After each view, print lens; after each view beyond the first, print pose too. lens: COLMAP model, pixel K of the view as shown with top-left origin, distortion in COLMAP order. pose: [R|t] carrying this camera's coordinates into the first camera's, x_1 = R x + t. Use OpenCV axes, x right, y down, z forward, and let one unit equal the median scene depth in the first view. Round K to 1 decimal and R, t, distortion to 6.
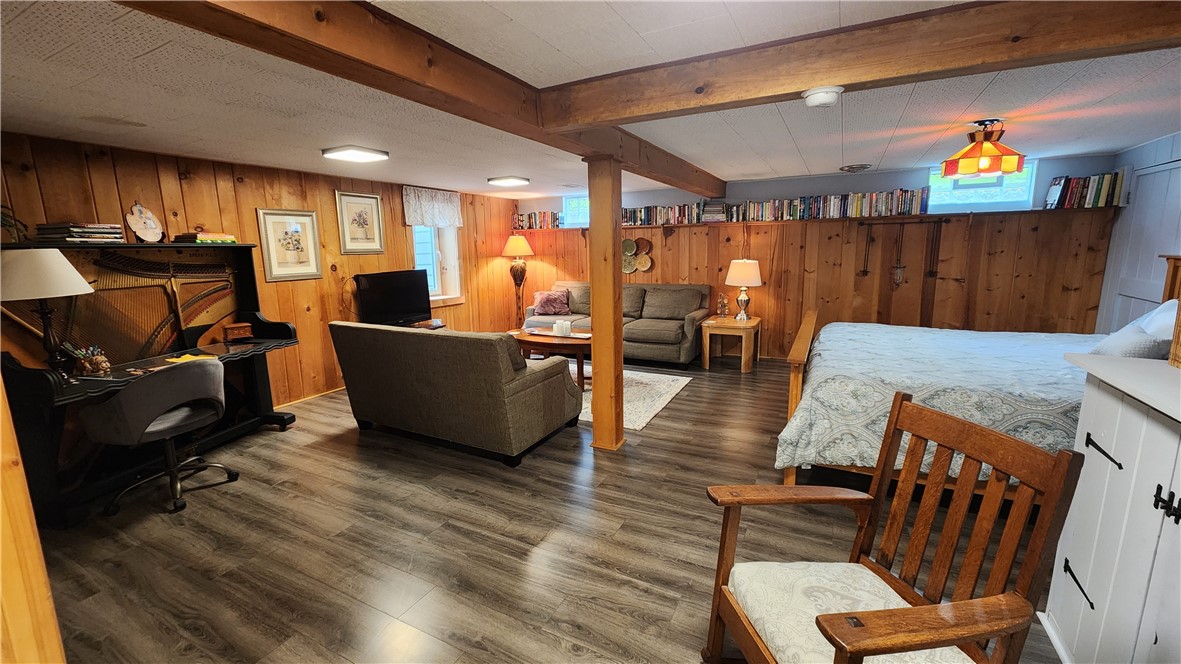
lens RADIAL K [[482.3, 0, 583.4], [0, 482.3, 334.0], [0, 0, 1]] dist [-0.001367, -0.003529]
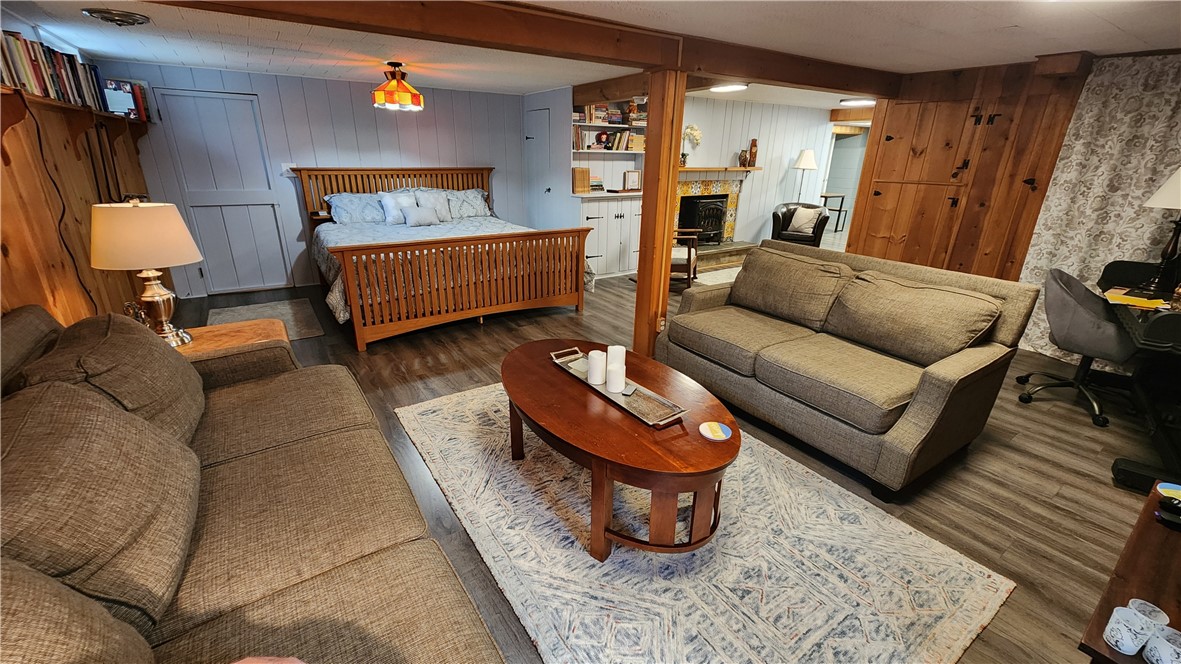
lens RADIAL K [[482.3, 0, 579.2], [0, 482.3, 332.3], [0, 0, 1]] dist [-0.001367, -0.003529]
pose [[-0.874721, -0.165521, 0.455484, -0.215812], [0.086143, 0.871795, 0.482237, -0.254652], [-0.476909, 0.461060, -0.748319, 1.361267]]
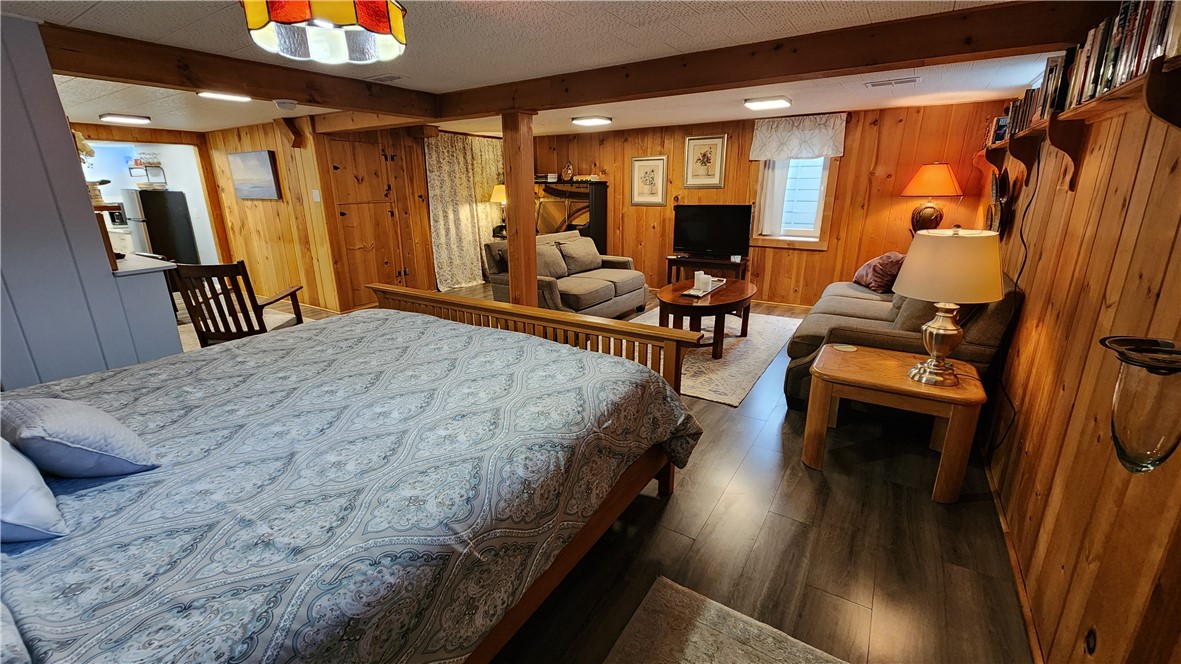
lens RADIAL K [[482.3, 0, 587.5], [0, 482.3, 324.6], [0, 0, 1]] dist [-0.001367, -0.003529]
pose [[-0.091895, 0.289813, -0.952661, 0.843058], [-0.164600, 0.939128, 0.301573, -0.171367], [0.982070, 0.184521, -0.038598, 0.876892]]
